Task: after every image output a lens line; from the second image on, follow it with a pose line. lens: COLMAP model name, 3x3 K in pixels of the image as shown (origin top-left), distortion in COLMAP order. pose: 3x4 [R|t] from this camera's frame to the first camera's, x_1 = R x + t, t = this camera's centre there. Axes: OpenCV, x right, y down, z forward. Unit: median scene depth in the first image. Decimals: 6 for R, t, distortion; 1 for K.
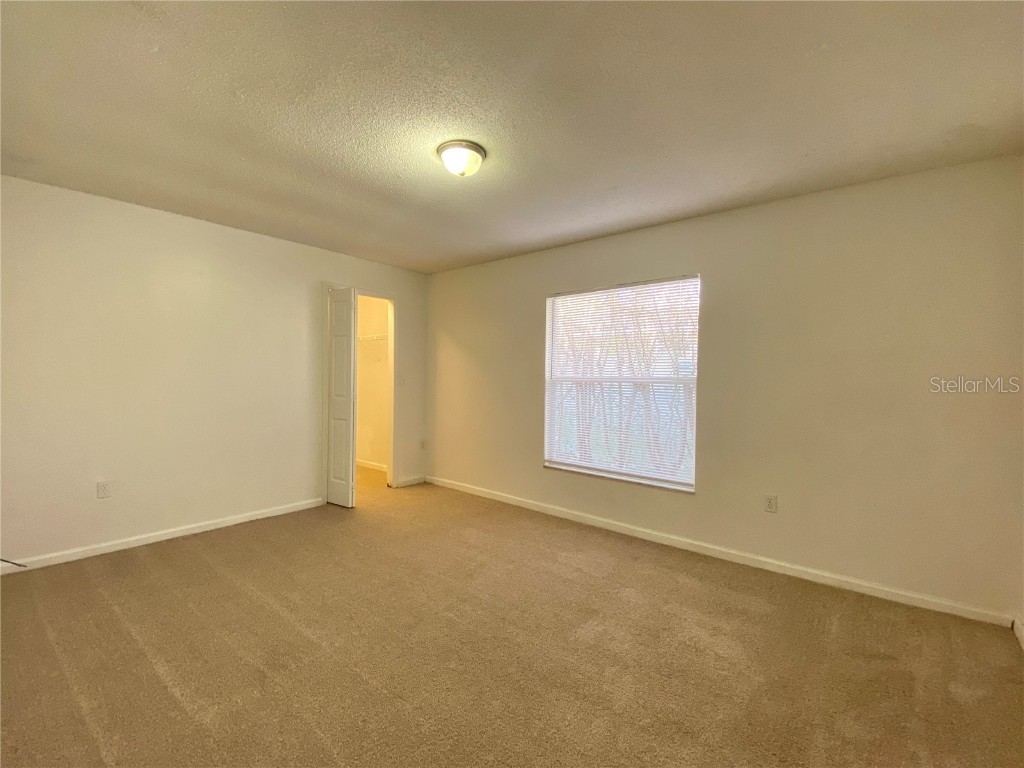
lens RADIAL K [[432.2, 0, 512.0], [0, 432.2, 384.0], [0, 0, 1]] dist [0.000090, -0.000013]
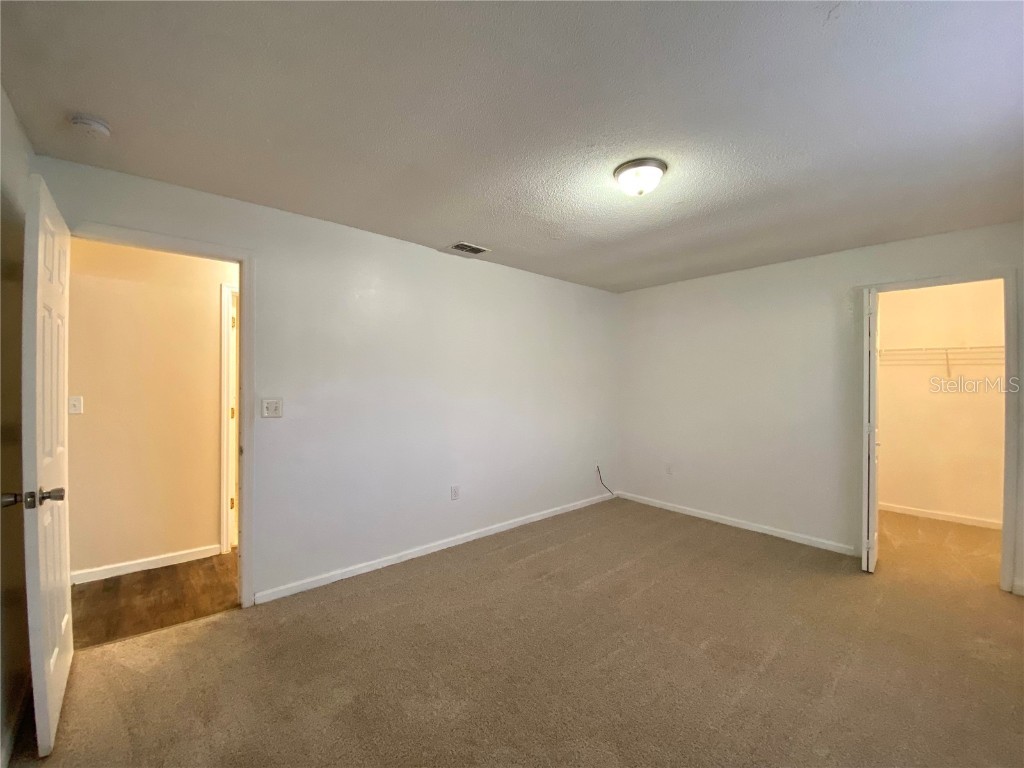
lens RADIAL K [[417.9, 0, 508.8], [0, 417.9, 381.0], [0, 0, 1]] dist [0.014778, -0.016166]
pose [[-0.144941, -0.015999, -0.989311, 0.499016], [-0.031420, 0.999439, -0.011560, -0.026468], [0.988941, 0.029409, -0.145363, 0.504359]]
